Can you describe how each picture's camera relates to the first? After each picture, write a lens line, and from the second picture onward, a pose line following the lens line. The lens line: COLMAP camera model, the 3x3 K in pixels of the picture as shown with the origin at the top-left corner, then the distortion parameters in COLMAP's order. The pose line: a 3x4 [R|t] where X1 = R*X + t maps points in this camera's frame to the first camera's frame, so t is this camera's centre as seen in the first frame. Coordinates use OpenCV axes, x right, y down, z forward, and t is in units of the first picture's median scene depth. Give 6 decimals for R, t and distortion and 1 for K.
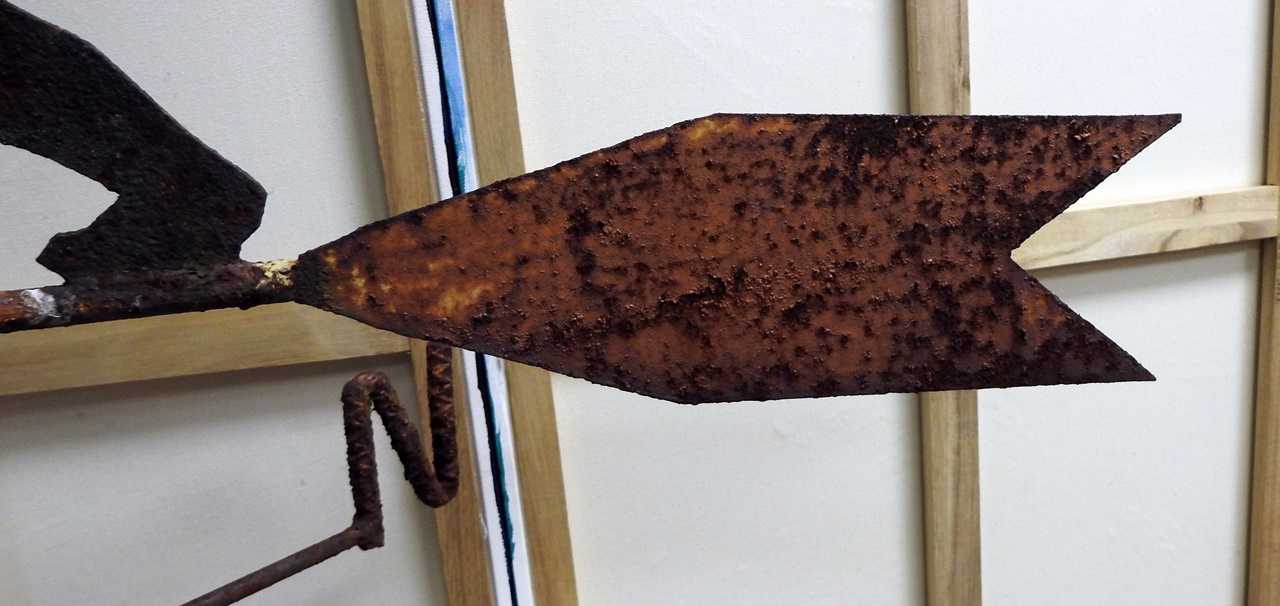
lens RADIAL K [[1375.7, 0, 639.8], [0, 1375.7, 301.3], [0, 0, 1]] dist [0.029470, 0.000000]
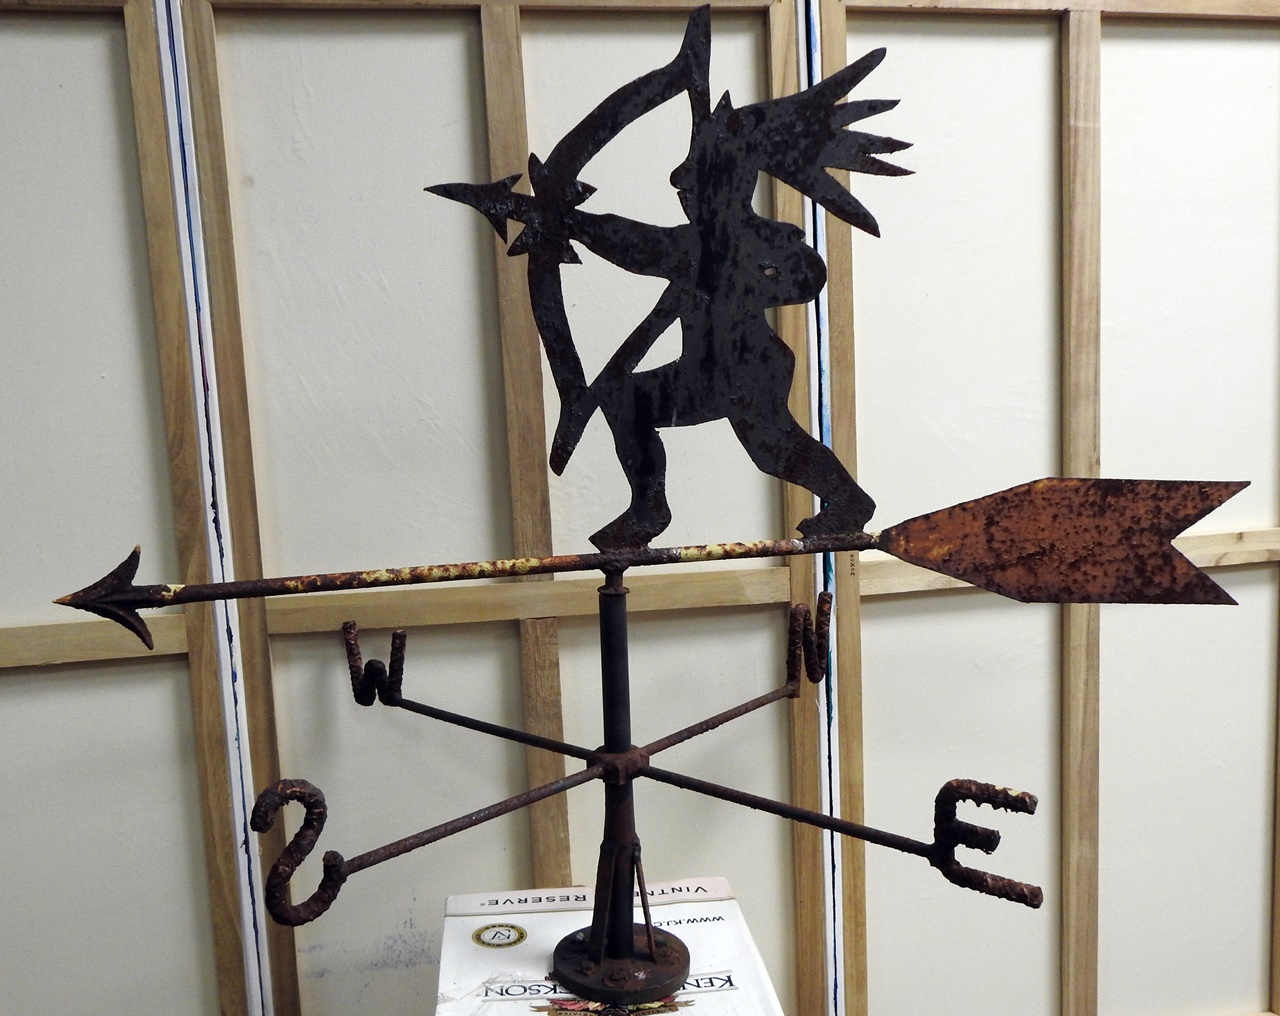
lens RADIAL K [[1019.4, 0, 642.4], [0, 1019.4, 512.5], [0, 0, 1]] dist [0.004515, 0.011326]
pose [[0.991259, 0.020919, -0.130264, -0.382728], [-0.033459, 0.994931, -0.094833, 0.109139], [0.127620, 0.098363, 0.986934, -0.782963]]
